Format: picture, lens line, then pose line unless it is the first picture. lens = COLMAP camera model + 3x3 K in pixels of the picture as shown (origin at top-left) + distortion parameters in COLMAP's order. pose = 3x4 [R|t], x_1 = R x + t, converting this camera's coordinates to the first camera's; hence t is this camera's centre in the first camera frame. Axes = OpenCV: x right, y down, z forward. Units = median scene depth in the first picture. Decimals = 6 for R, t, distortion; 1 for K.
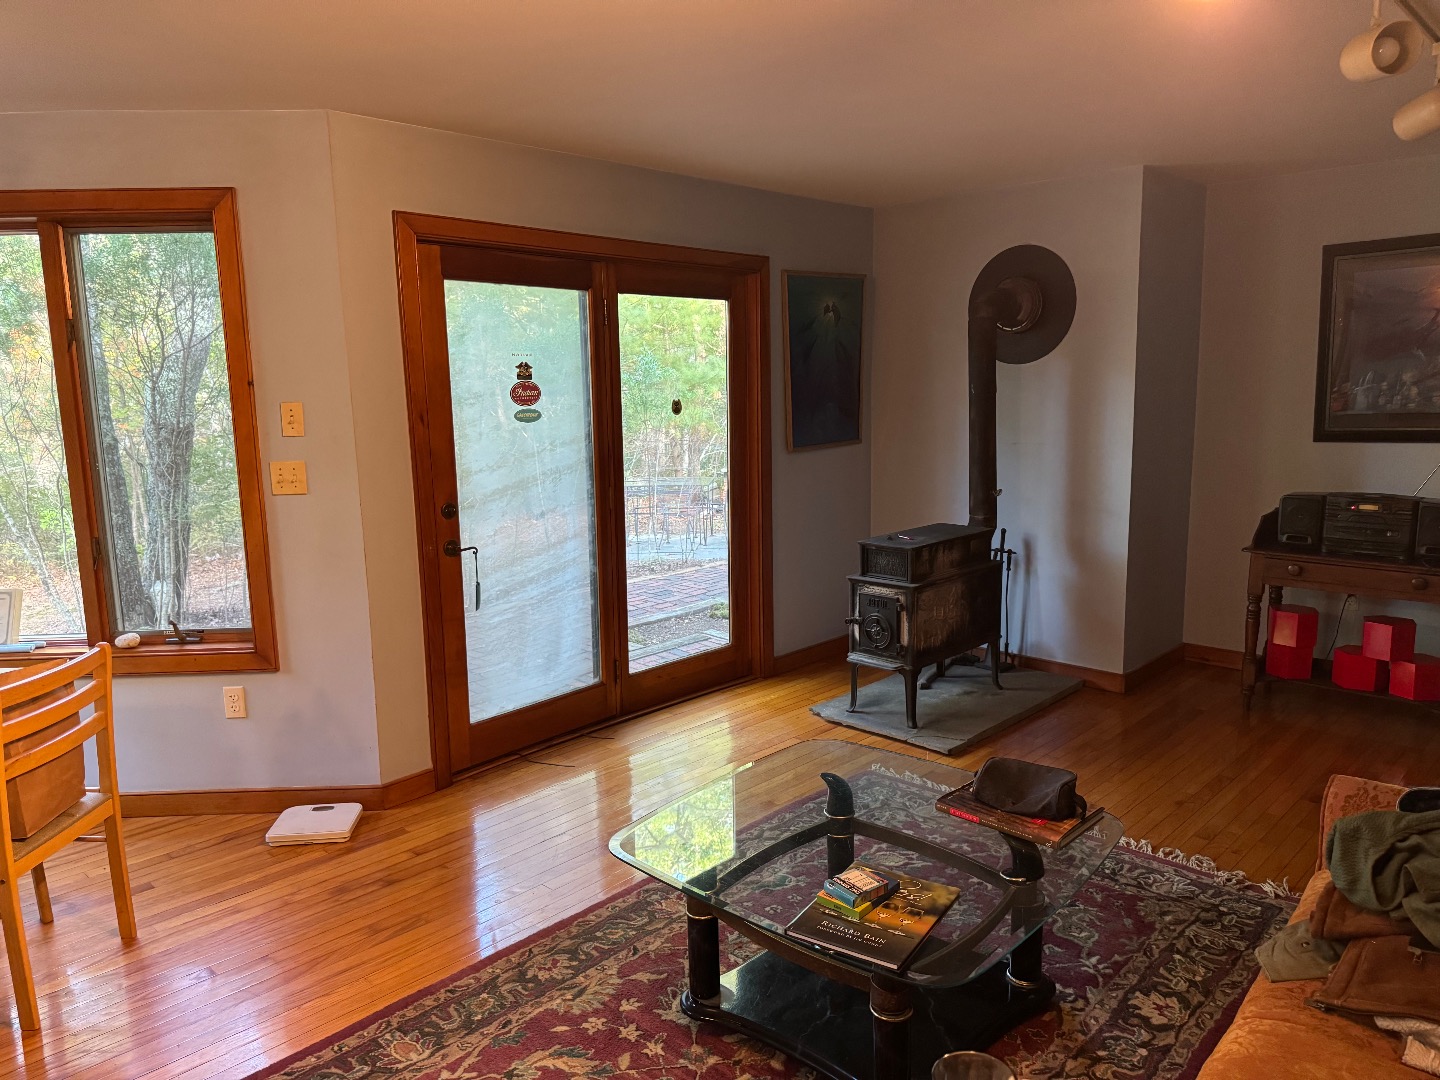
lens RADIAL K [[1023.3, 0, 720.0], [0, 1023.3, 540.0], [0, 0, 1]] dist [0.034770, -0.051963]
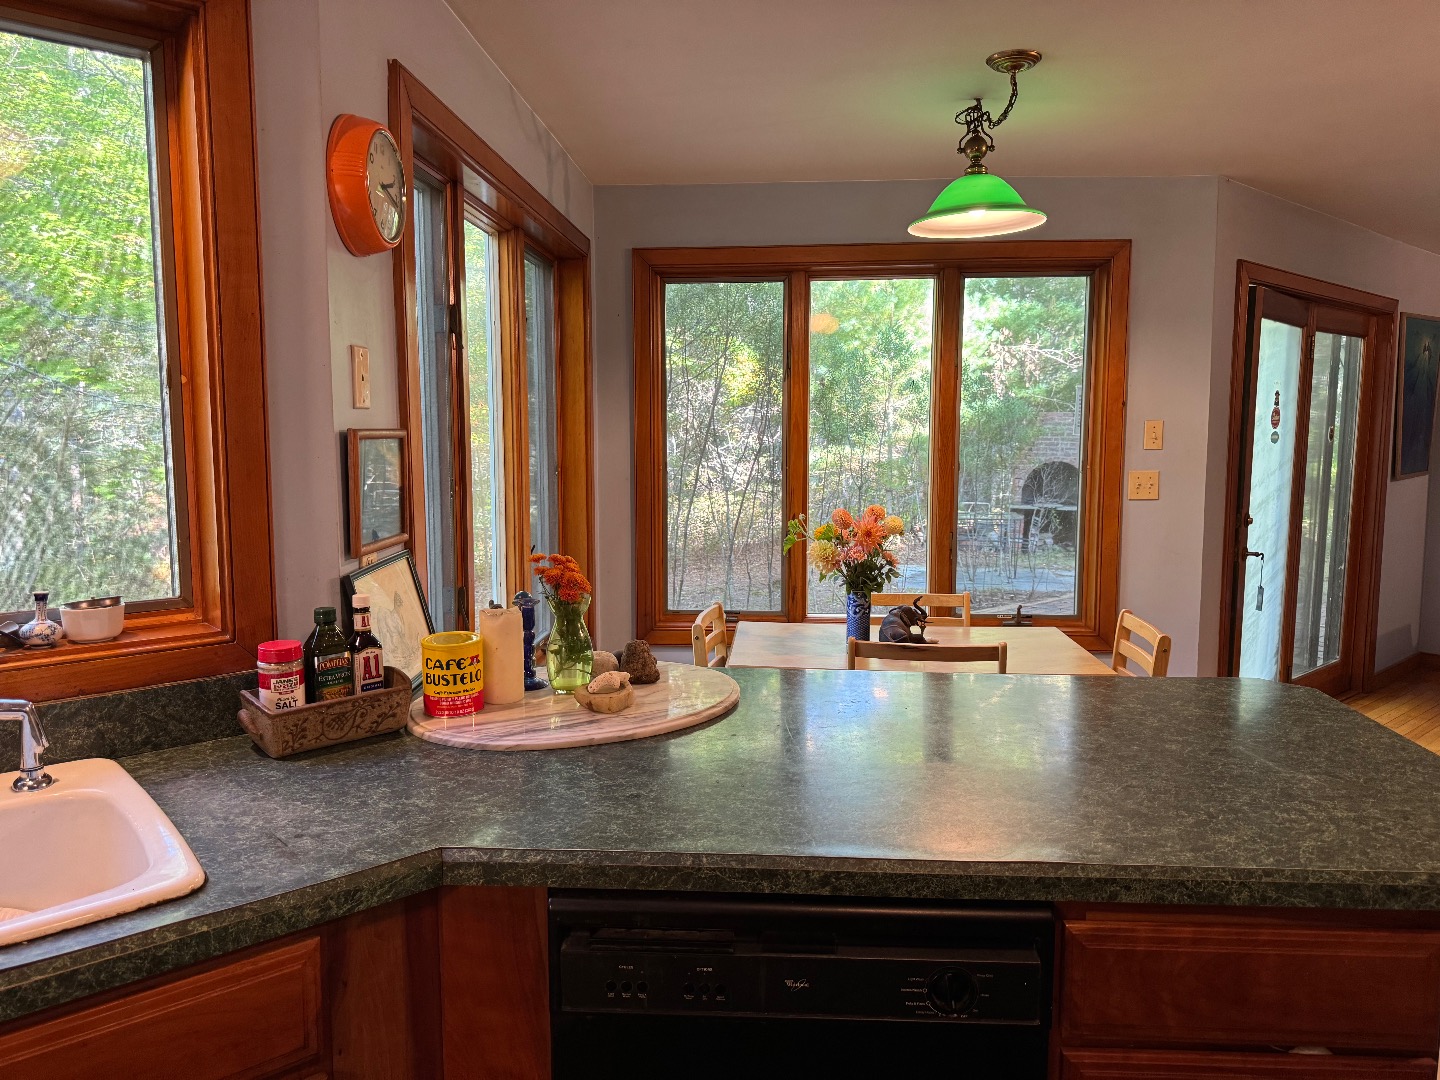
lens RADIAL K [[1017.3, 0, 713.1], [0, 1017.3, 542.4], [0, 0, 1]] dist [0.131070, -0.230225]
pose [[0.995454, 0.023152, -0.092390, -0.652025], [-0.026949, 0.998834, -0.040061, 0.054002], [0.091355, 0.042369, 0.994917, -0.174527]]
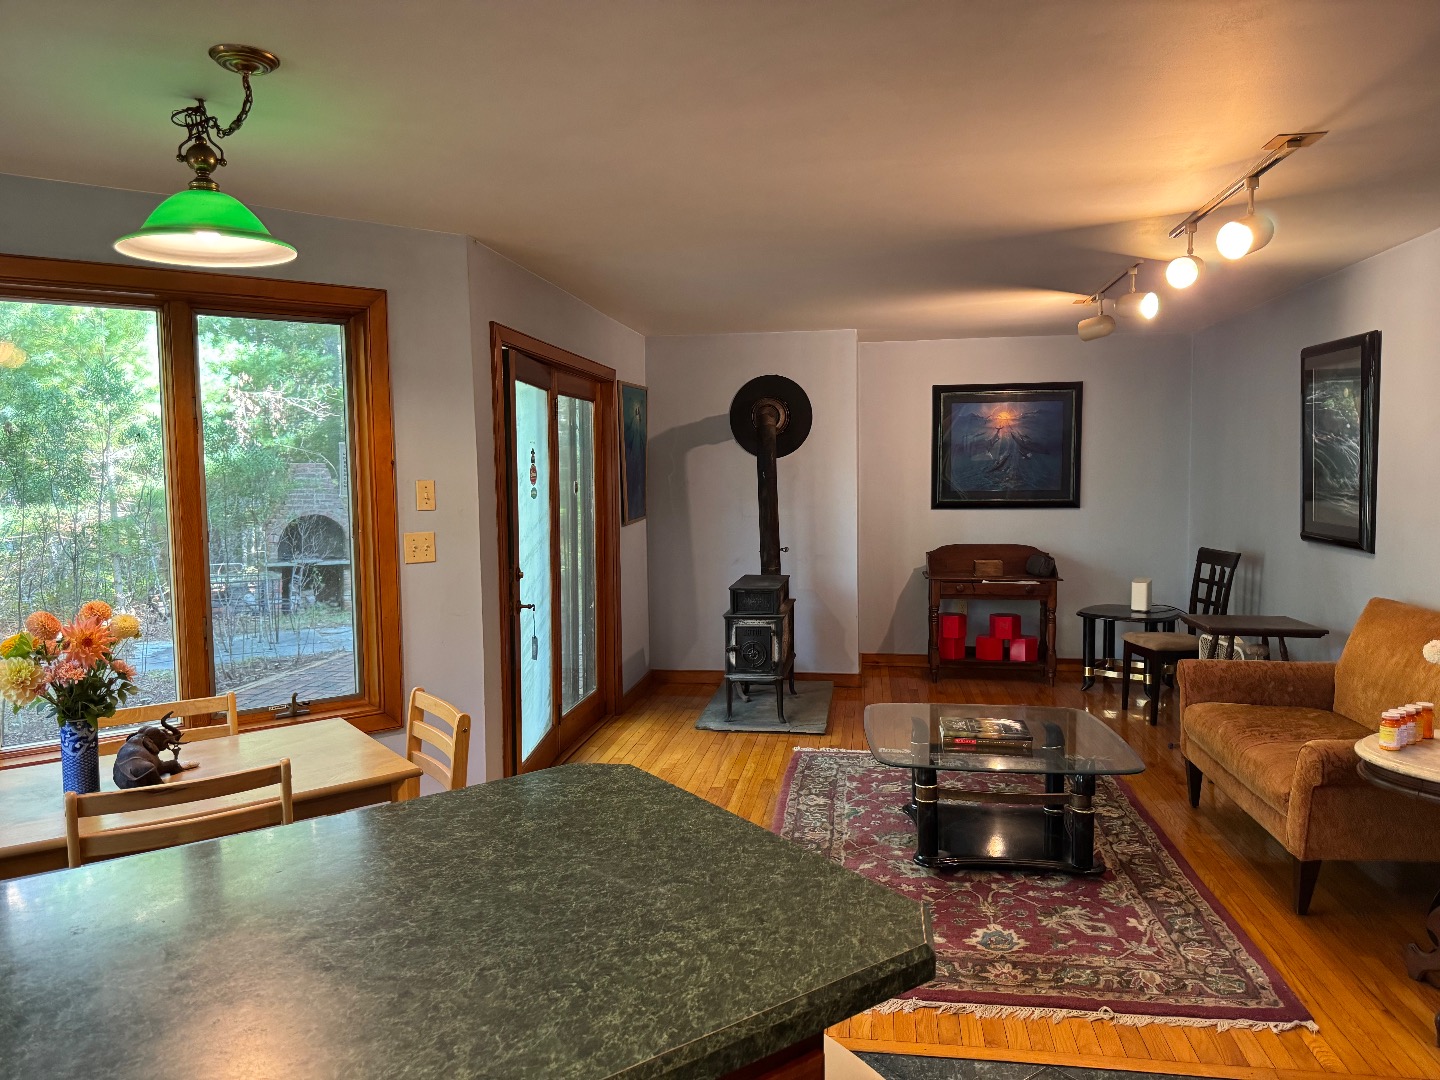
lens RADIAL K [[1023.3, 0, 720.0], [0, 1023.3, 540.0], [0, 0, 1]] dist [0.034770, -0.051963]
pose [[0.820327, -0.035566, 0.570788, -0.642579], [0.088313, 0.993971, -0.064987, 0.025279], [-0.565035, 0.103718, 0.818521, -0.072896]]
